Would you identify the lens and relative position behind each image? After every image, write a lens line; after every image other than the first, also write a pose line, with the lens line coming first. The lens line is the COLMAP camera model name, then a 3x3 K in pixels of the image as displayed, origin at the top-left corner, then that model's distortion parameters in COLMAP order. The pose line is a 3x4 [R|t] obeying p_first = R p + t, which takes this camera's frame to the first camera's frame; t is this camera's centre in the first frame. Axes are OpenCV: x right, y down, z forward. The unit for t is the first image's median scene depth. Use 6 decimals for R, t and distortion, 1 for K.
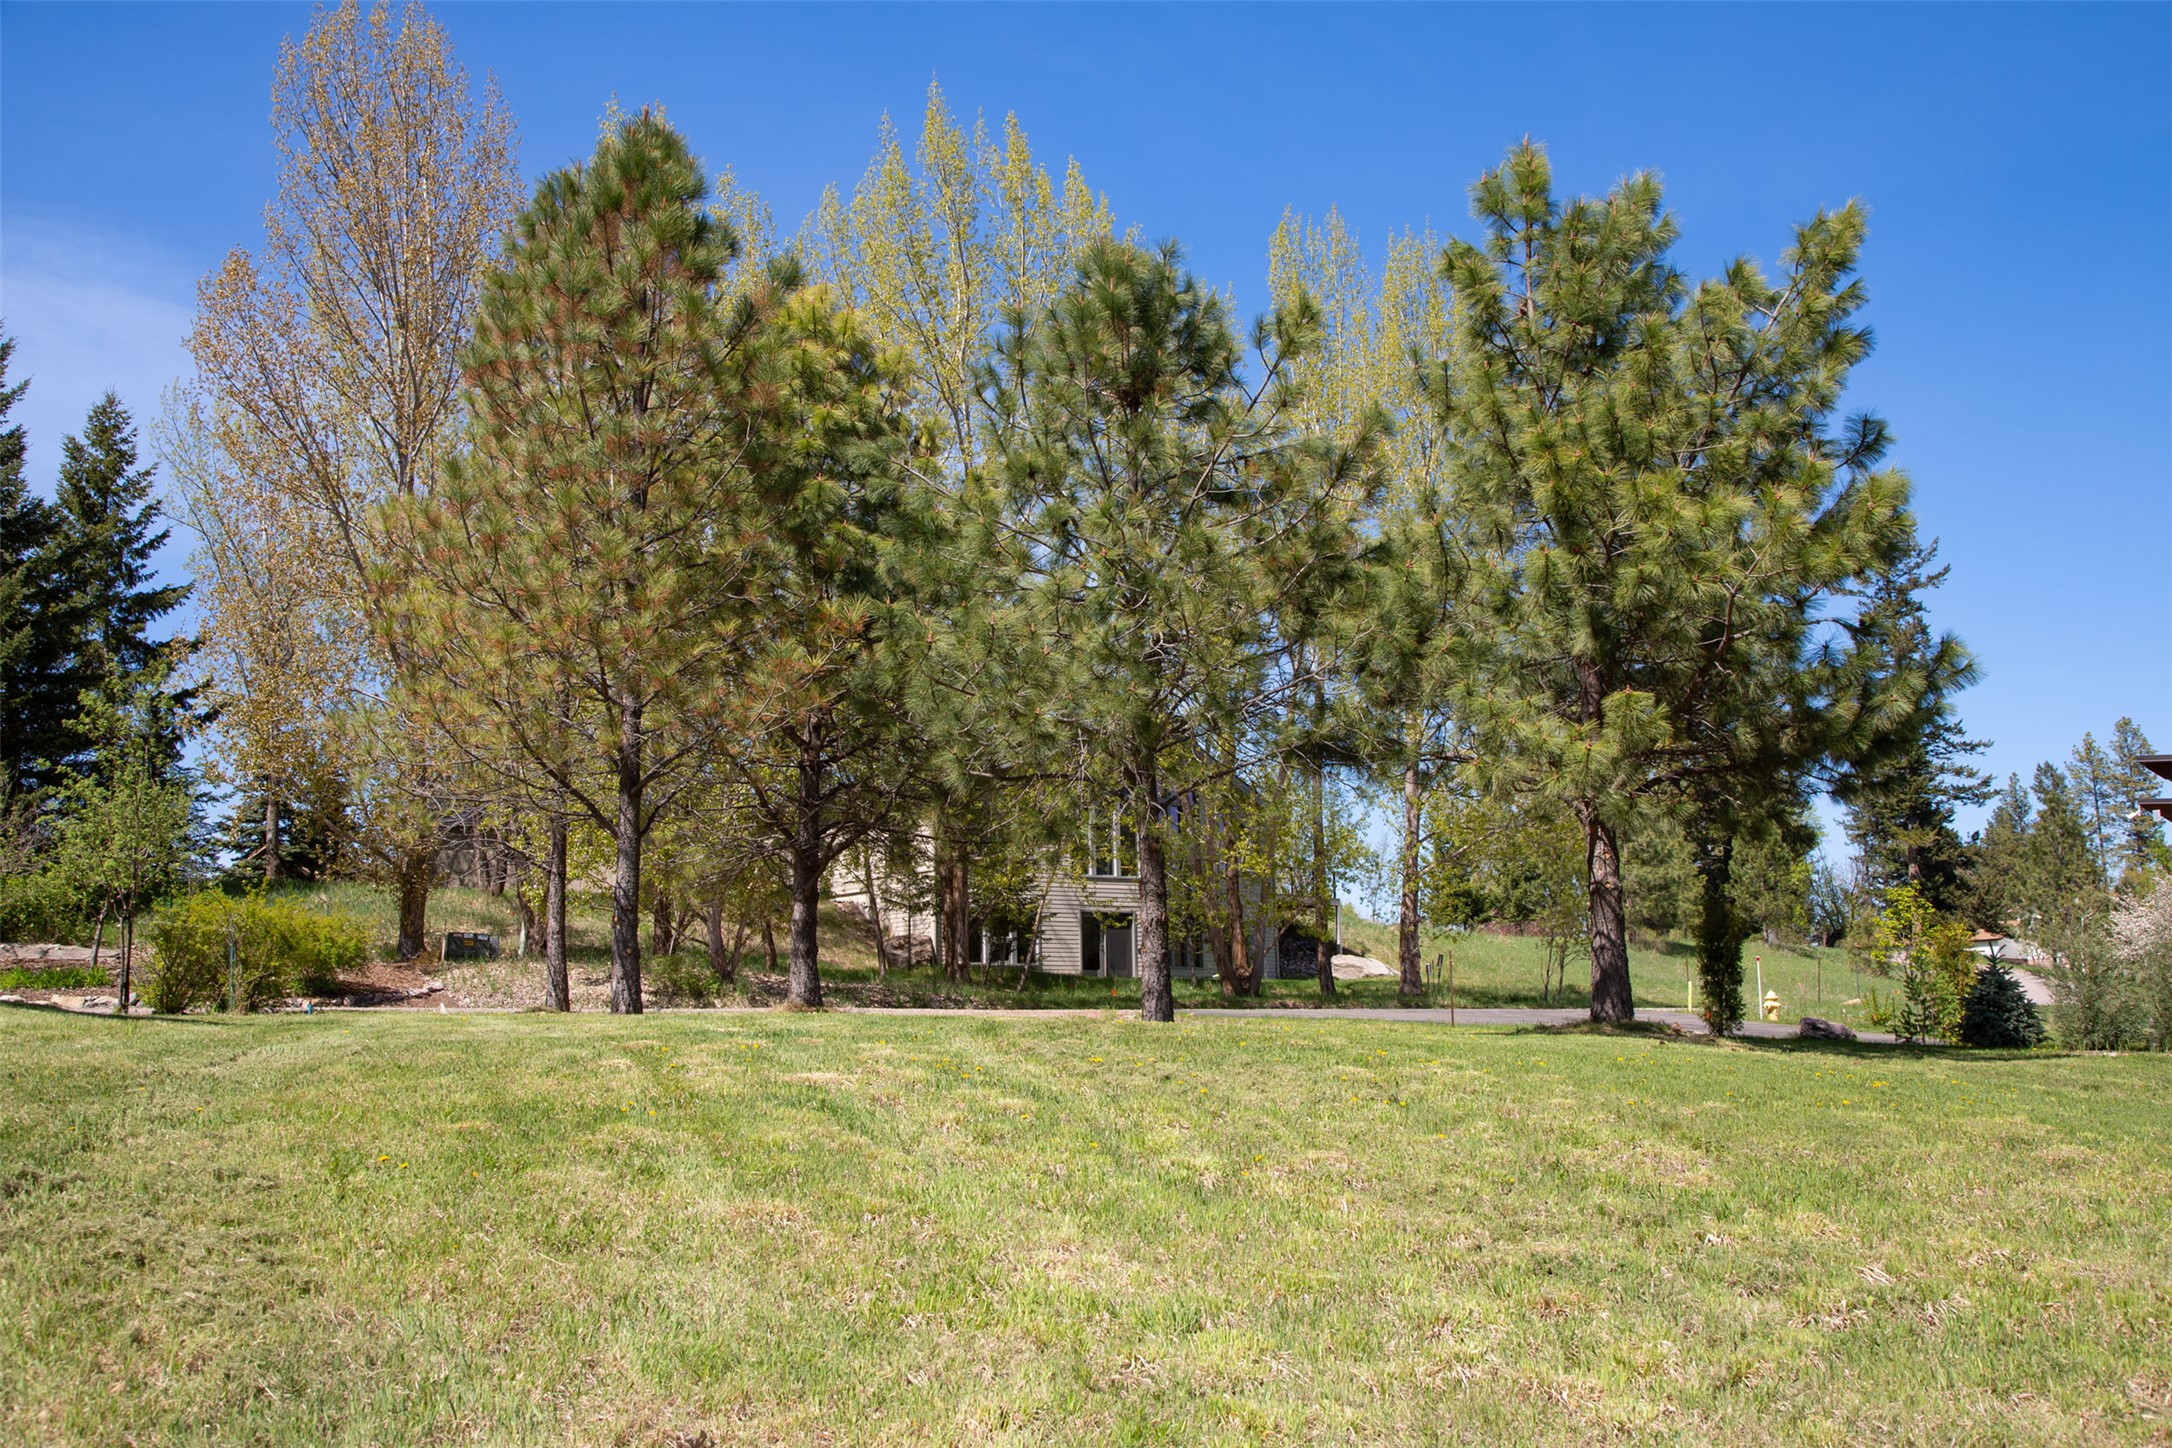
lens RADIAL K [[2009.5, 0, 1086.0], [0, 2009.5, 724.0], [0, 0, 1]] dist [-0.032984, 0.004580]
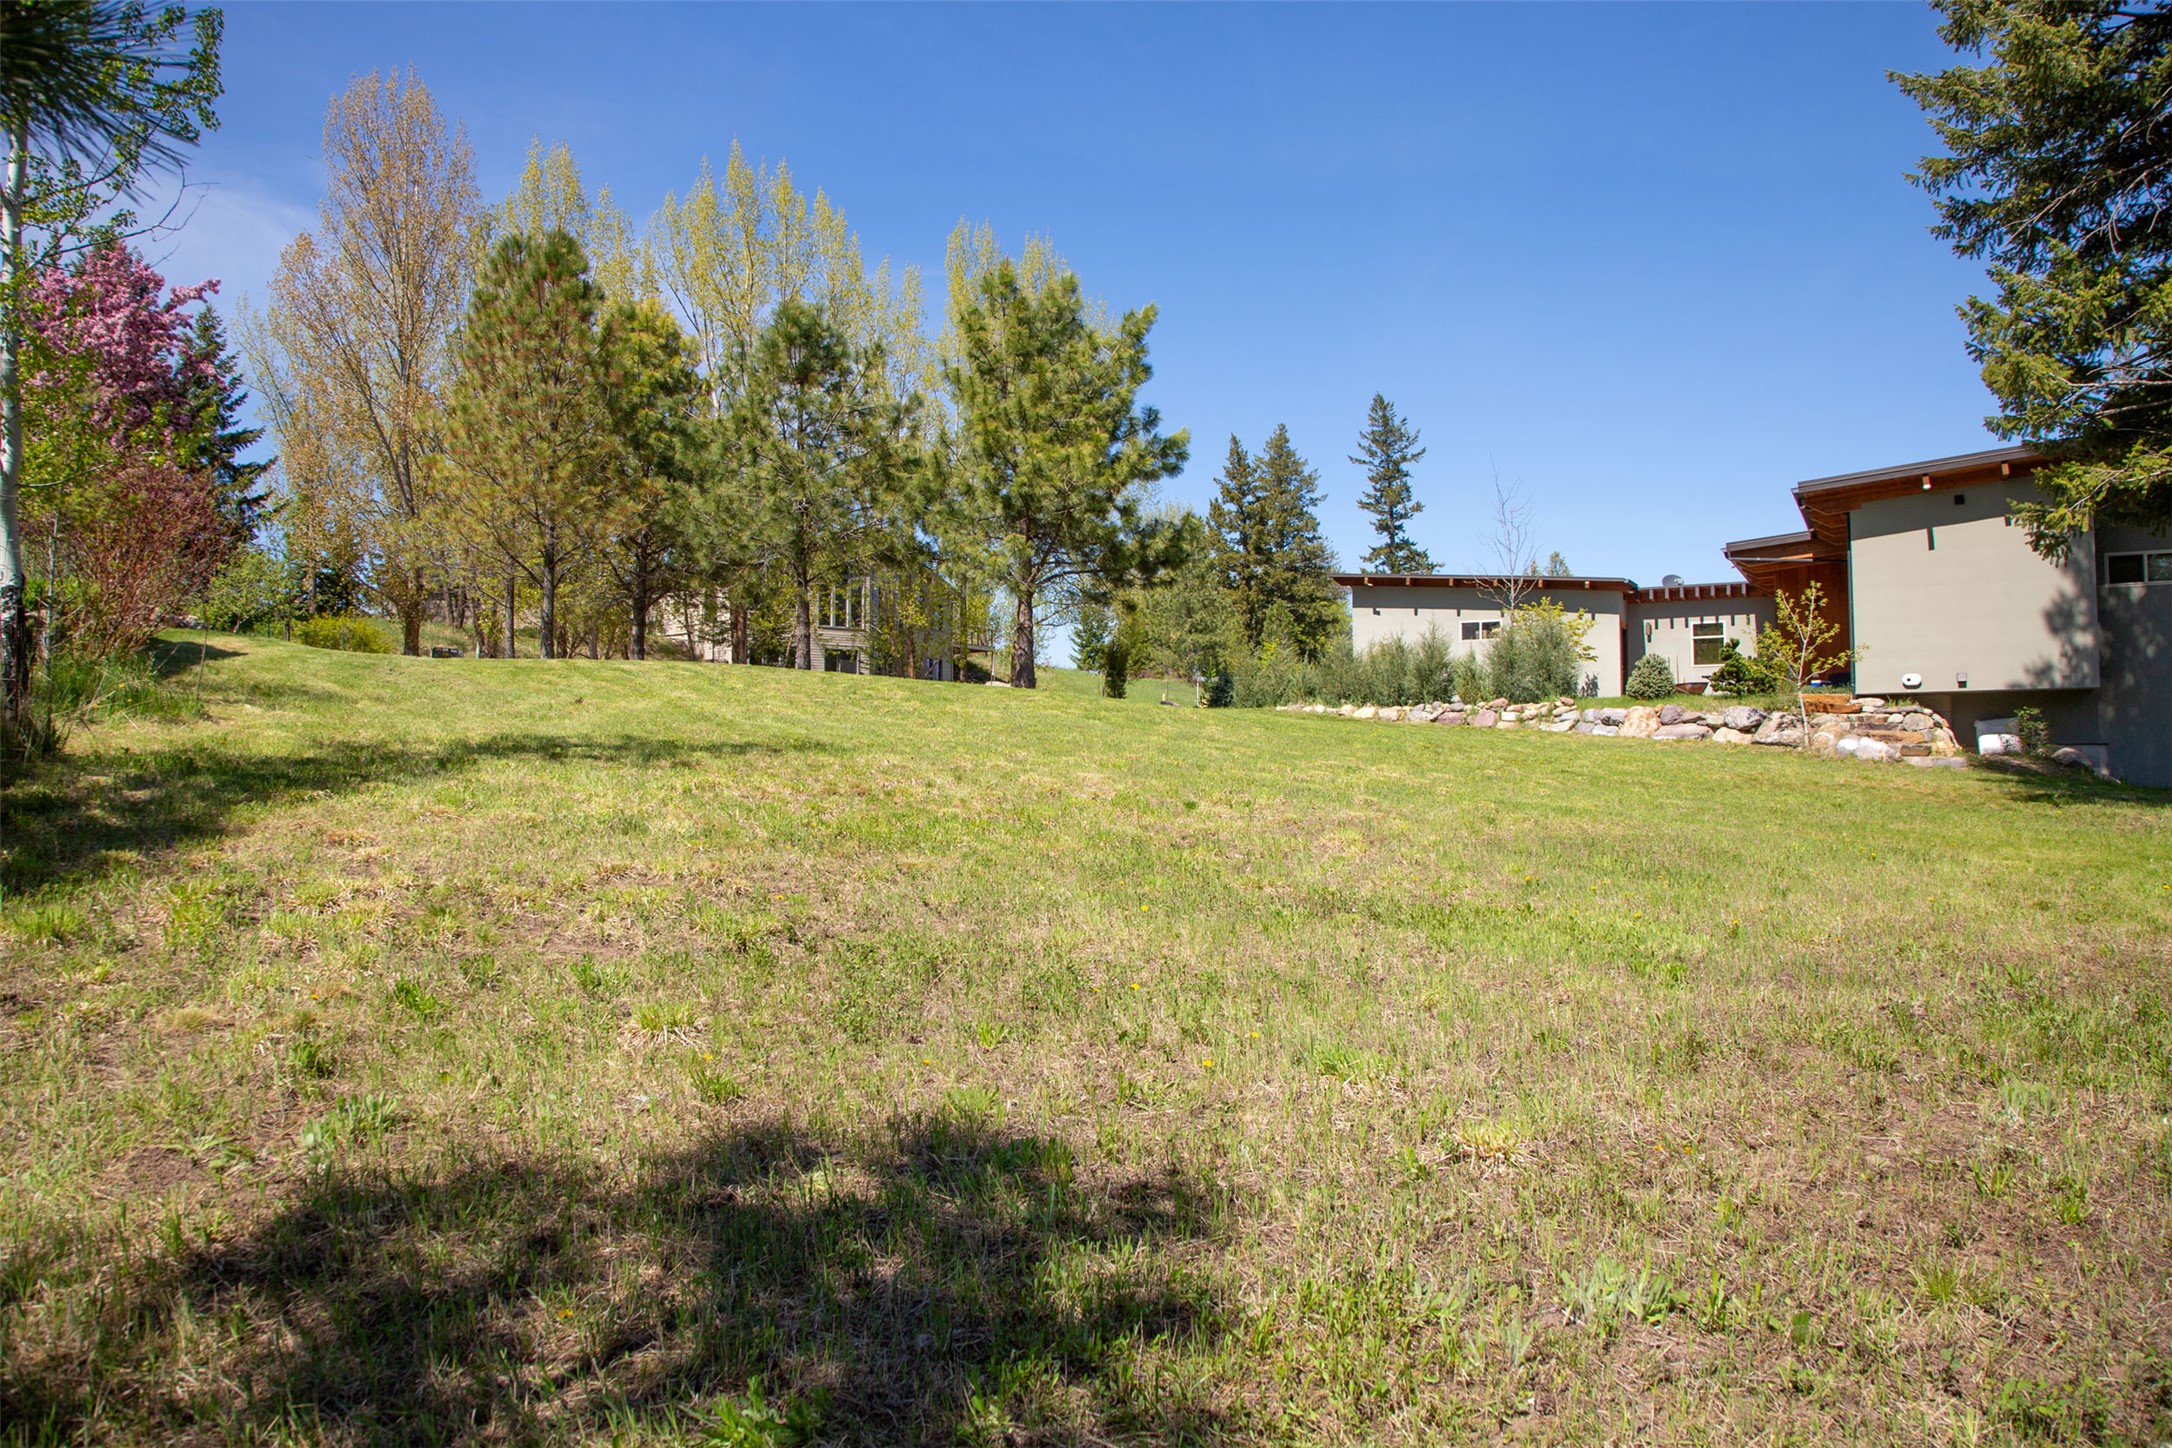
lens RADIAL K [[1491.2, 0, 1086.0], [0, 1491.2, 724.0], [0, 0, 1]] dist [-0.095794, 0.003015]
pose [[0.990239, 0.020892, 0.137804, 0.112053], [-0.038619, 0.991118, 0.127254, -0.018942], [-0.133921, -0.131334, 0.982251, -0.568351]]
